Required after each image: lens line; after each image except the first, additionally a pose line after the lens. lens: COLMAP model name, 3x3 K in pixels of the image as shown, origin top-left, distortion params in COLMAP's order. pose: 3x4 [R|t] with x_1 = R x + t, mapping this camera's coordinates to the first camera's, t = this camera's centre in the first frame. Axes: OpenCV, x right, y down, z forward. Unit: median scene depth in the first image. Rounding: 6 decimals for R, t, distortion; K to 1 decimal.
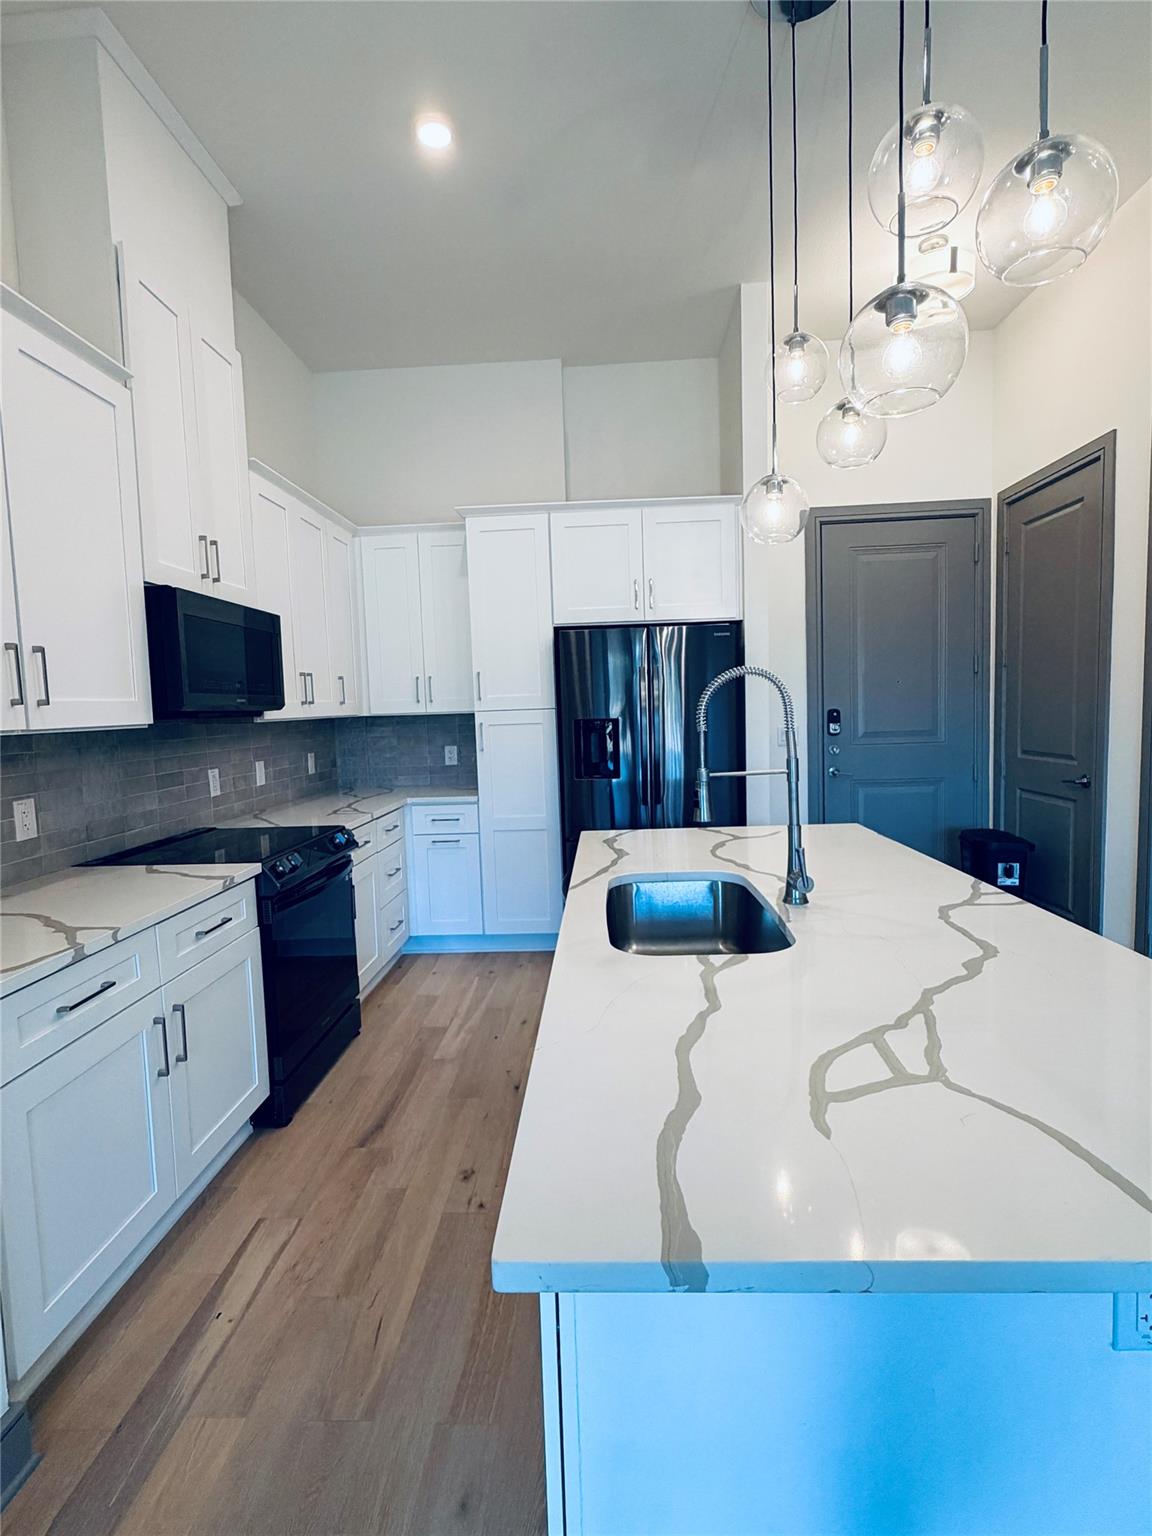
lens RADIAL K [[719.9, 0, 582.3], [0, 719.9, 758.4], [0, 0, 1]] dist [0.002484, 0.000508]
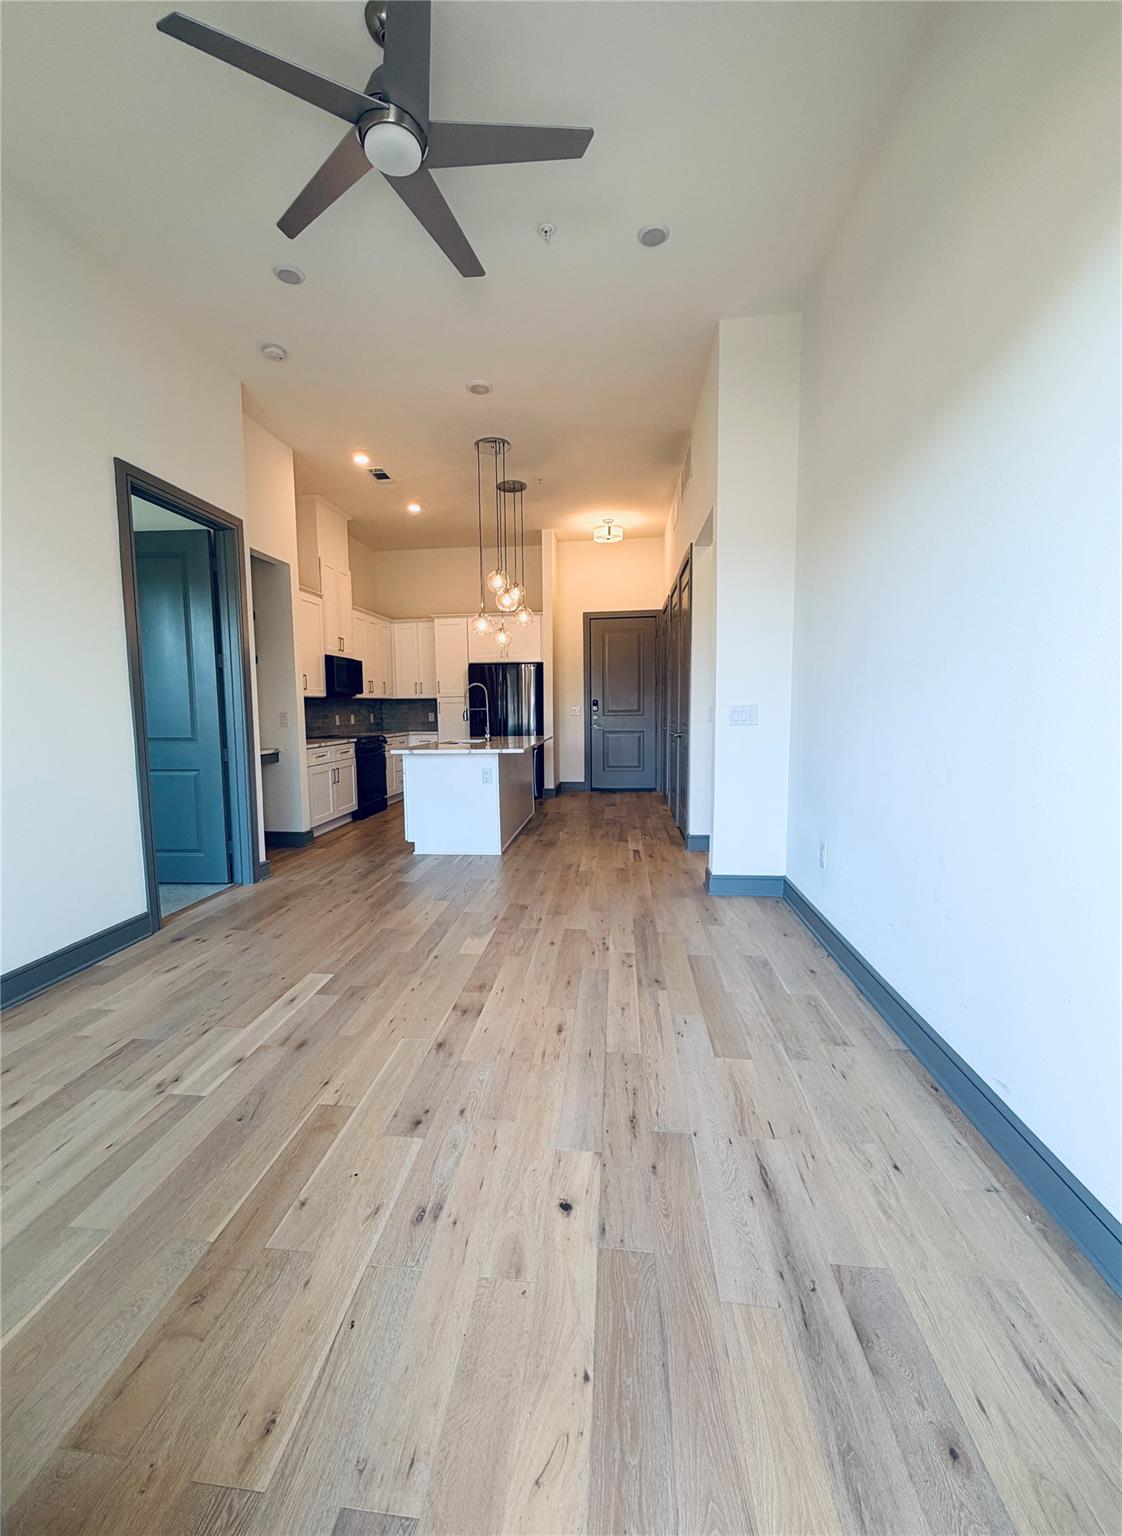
lens RADIAL K [[617.6, 0, 556.7], [0, 617.6, 768.6], [0, 0, 1]] dist [-0.002879, -0.000532]
pose [[0.997103, 0.027800, -0.070796, 0.437408], [-0.025899, 0.999283, 0.027631, 0.114688], [0.071513, -0.025717, 0.997108, -1.140768]]
